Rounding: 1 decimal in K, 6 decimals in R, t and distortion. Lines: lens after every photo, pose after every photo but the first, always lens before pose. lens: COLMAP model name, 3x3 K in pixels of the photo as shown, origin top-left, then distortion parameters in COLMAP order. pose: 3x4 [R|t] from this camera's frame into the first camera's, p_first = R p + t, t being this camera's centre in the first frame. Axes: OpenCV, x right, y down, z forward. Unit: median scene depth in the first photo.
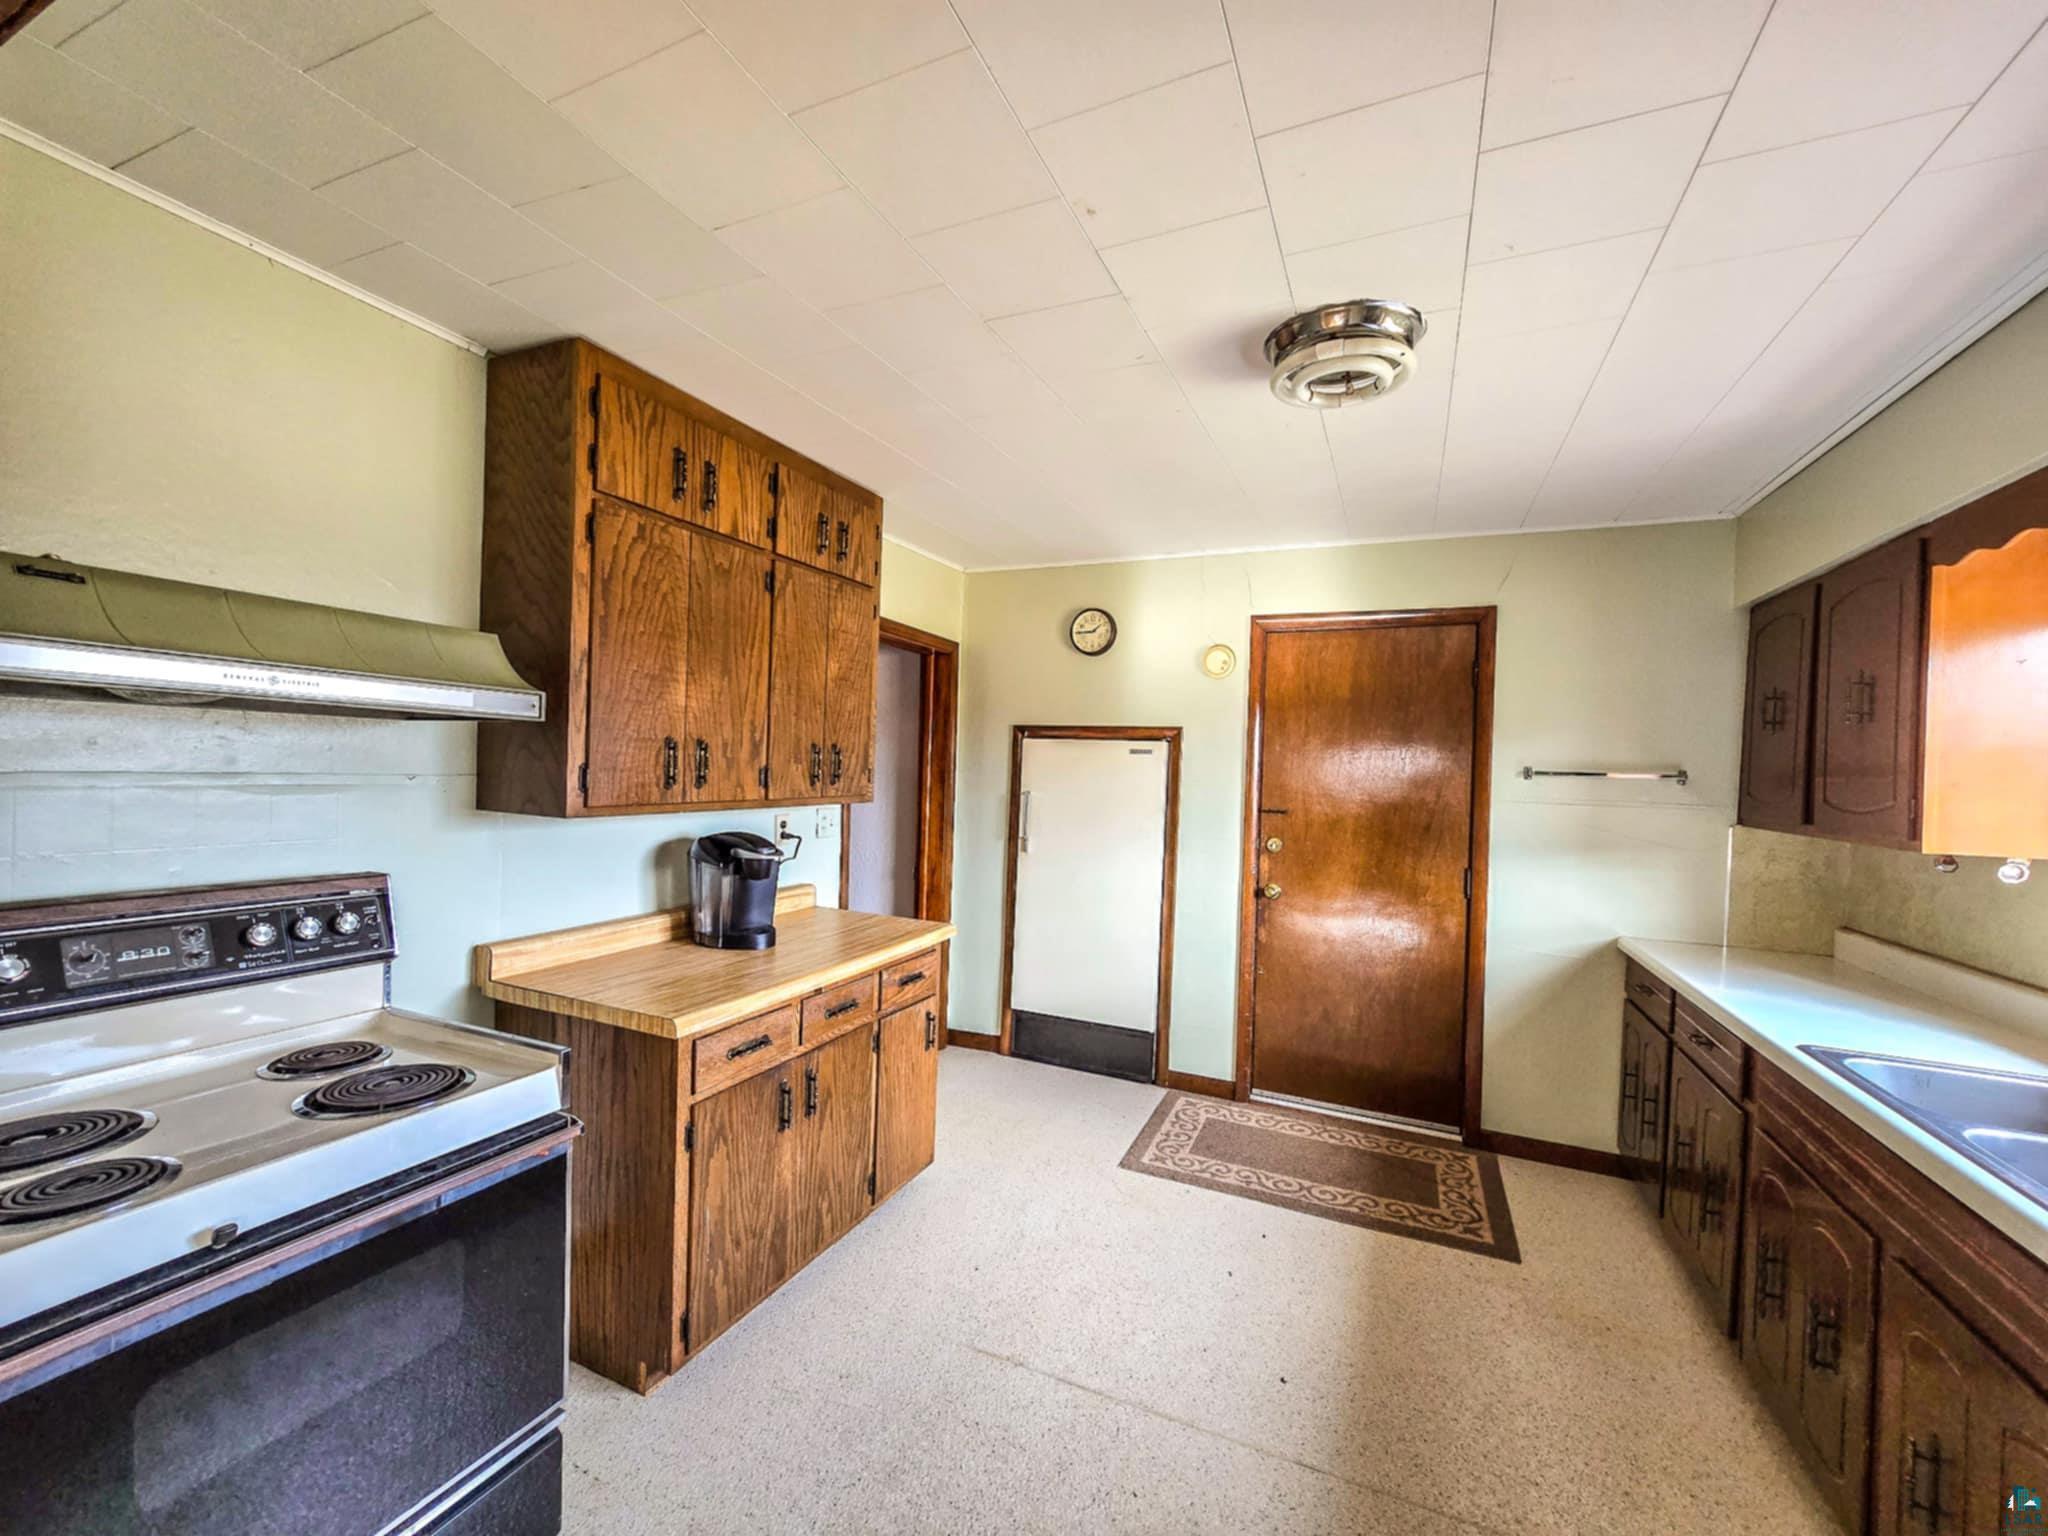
lens RADIAL K [[832.2, 0, 1031.2], [0, 832.2, 775.2], [0, 0, 1]] dist [-0.002145, -0.000153]
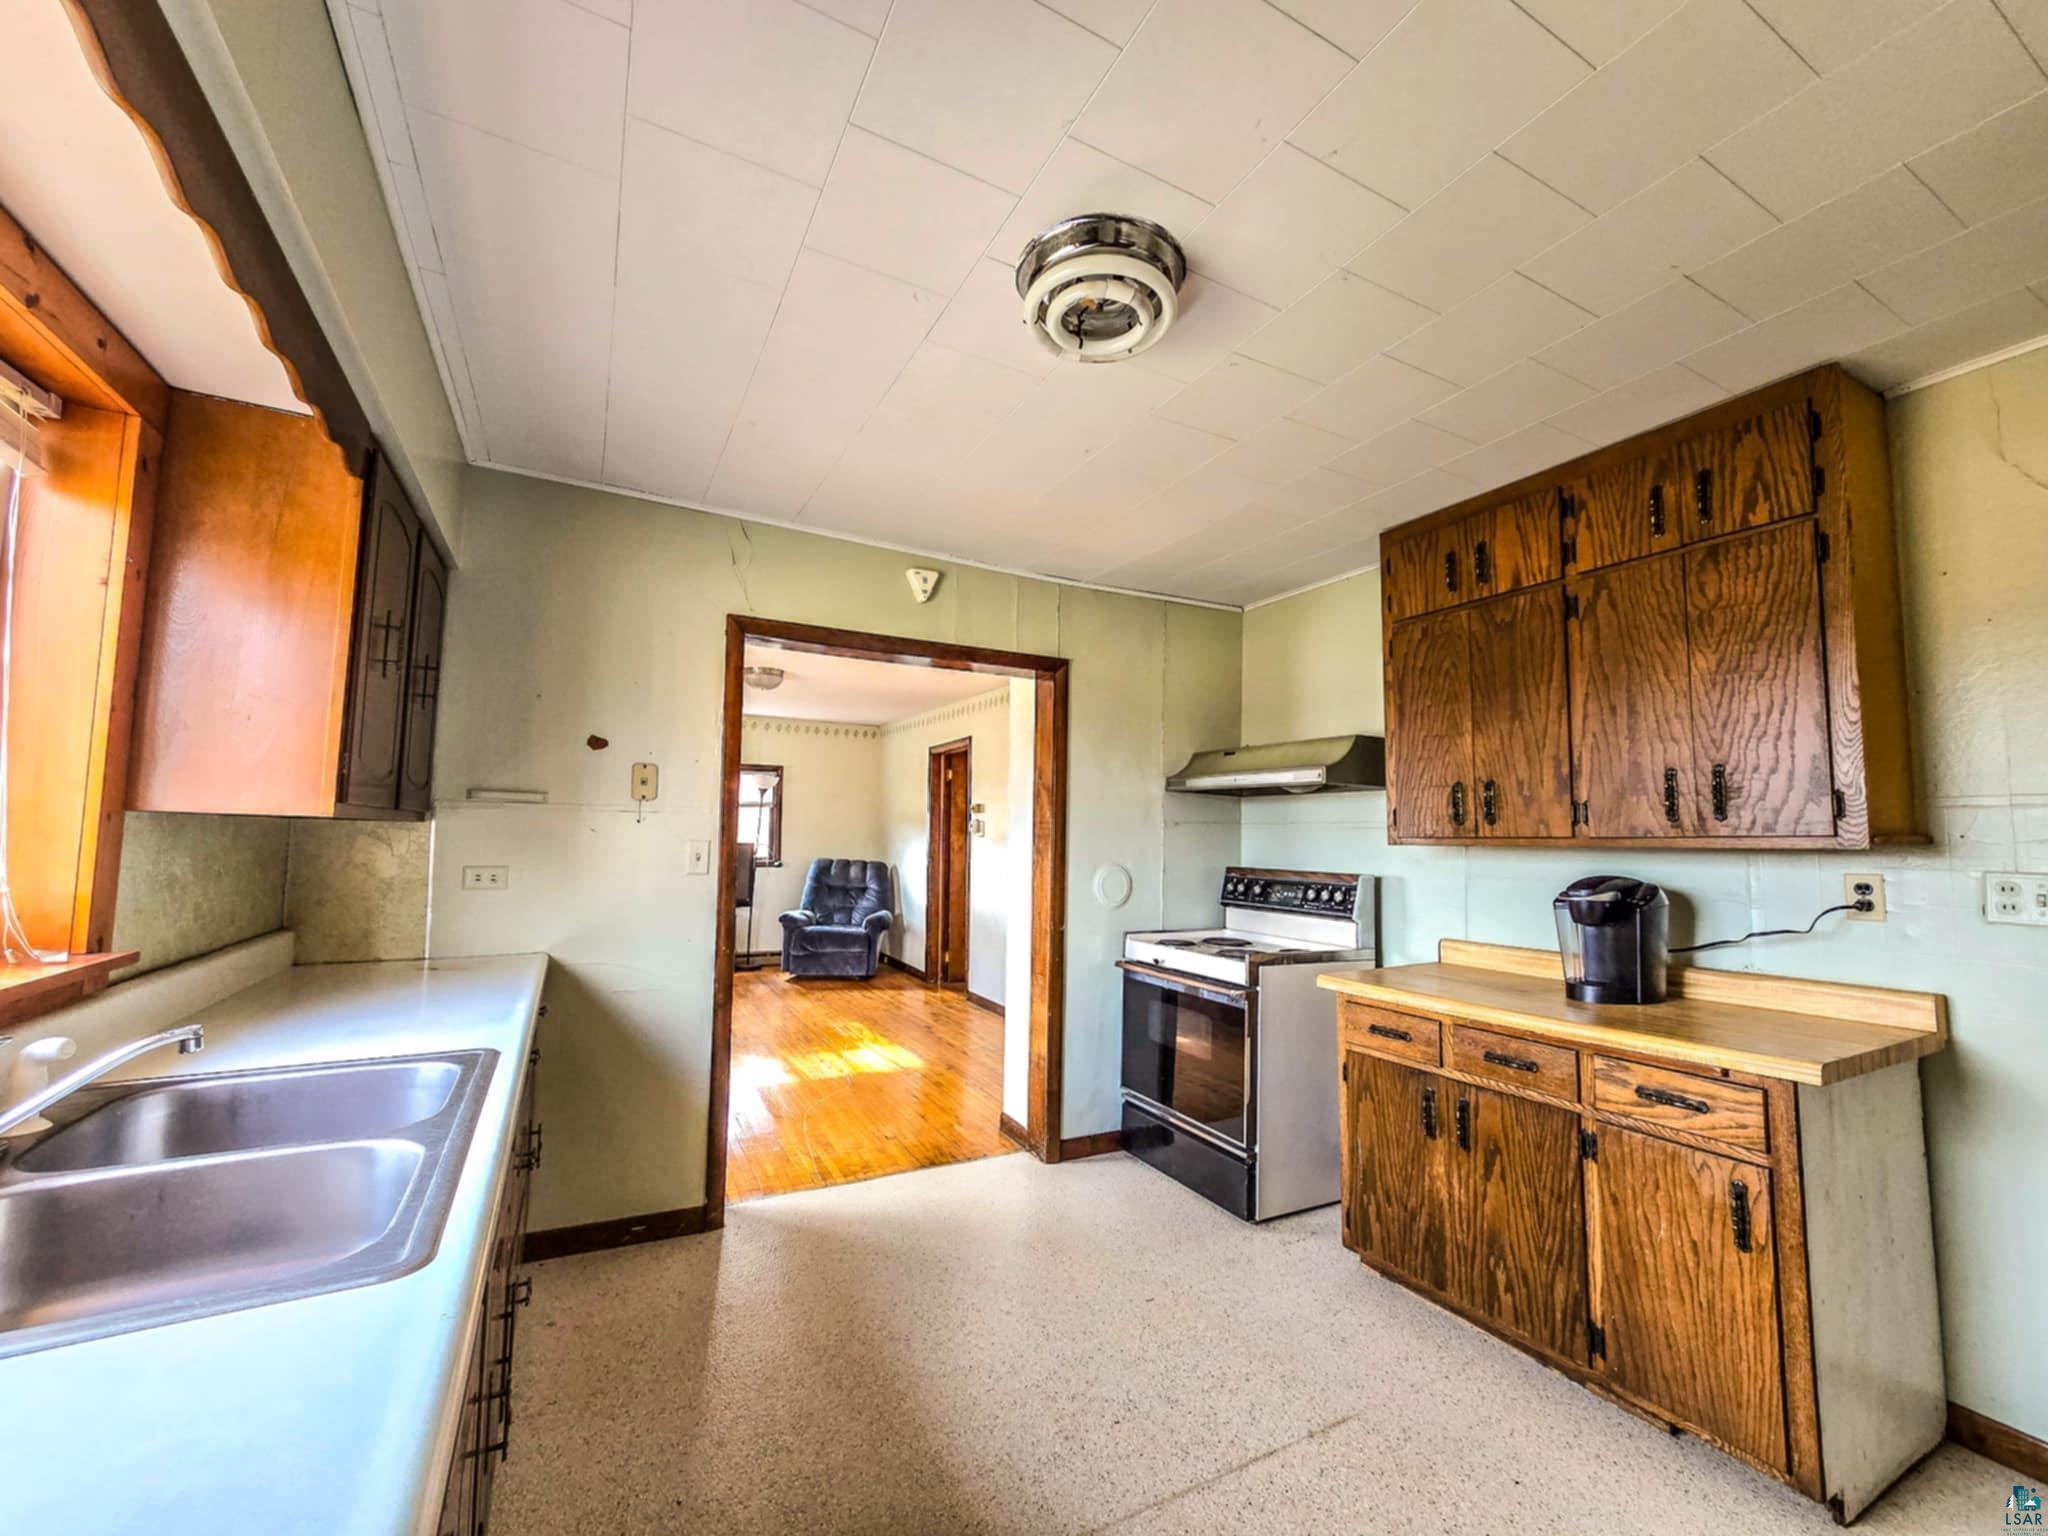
lens RADIAL K [[832.2, 0, 1024.4], [0, 832.2, 771.1], [0, 0, 1]] dist [-0.002145, -0.000153]
pose [[-0.611933, -0.109039, -0.783358, 0.837674], [-0.047654, 0.993735, -0.101096, 0.084008], [0.789473, -0.024534, -0.613295, 1.149831]]
